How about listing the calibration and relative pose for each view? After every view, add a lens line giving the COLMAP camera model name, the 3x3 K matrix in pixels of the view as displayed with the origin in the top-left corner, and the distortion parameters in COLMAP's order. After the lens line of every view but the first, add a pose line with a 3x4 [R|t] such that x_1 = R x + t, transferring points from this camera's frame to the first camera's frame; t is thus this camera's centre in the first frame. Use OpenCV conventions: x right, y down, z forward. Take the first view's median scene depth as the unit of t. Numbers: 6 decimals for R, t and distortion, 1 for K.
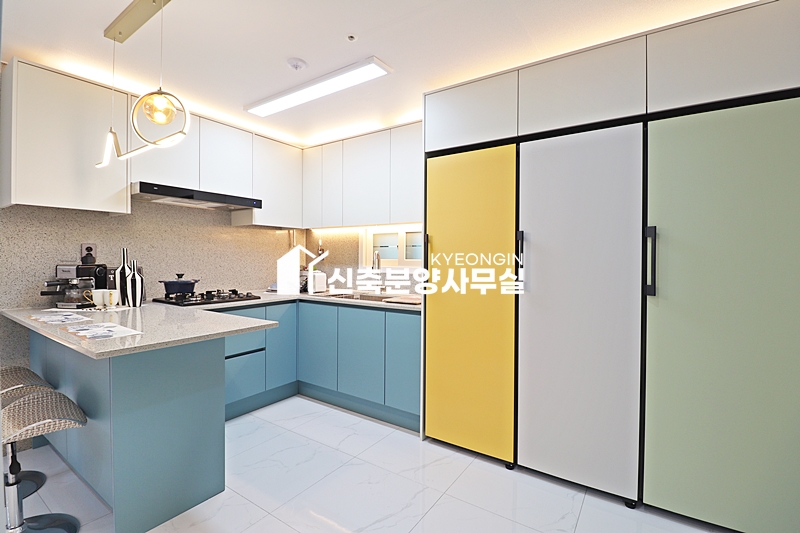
lens RADIAL K [[373.1, 0, 399.5], [0, 373.1, 265.5], [0, 0, 1]] dist [-0.009331, -0.001136]
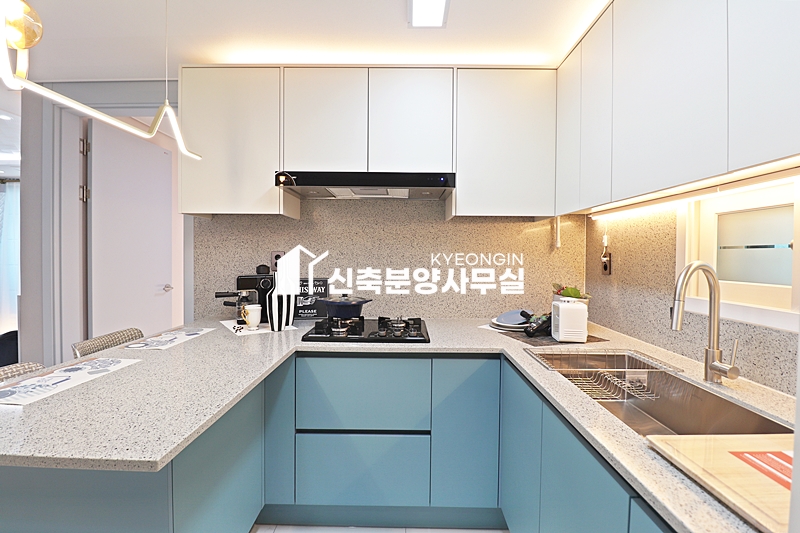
lens RADIAL K [[373.1, 0, 405.2], [0, 373.1, 262.7], [0, 0, 1]] dist [-0.009331, -0.001136]
pose [[0.552140, 0.016993, -0.833578, 0.085352], [-0.022086, 0.999740, 0.005751, -0.037136], [0.833459, 0.015235, 0.552371, 0.651160]]
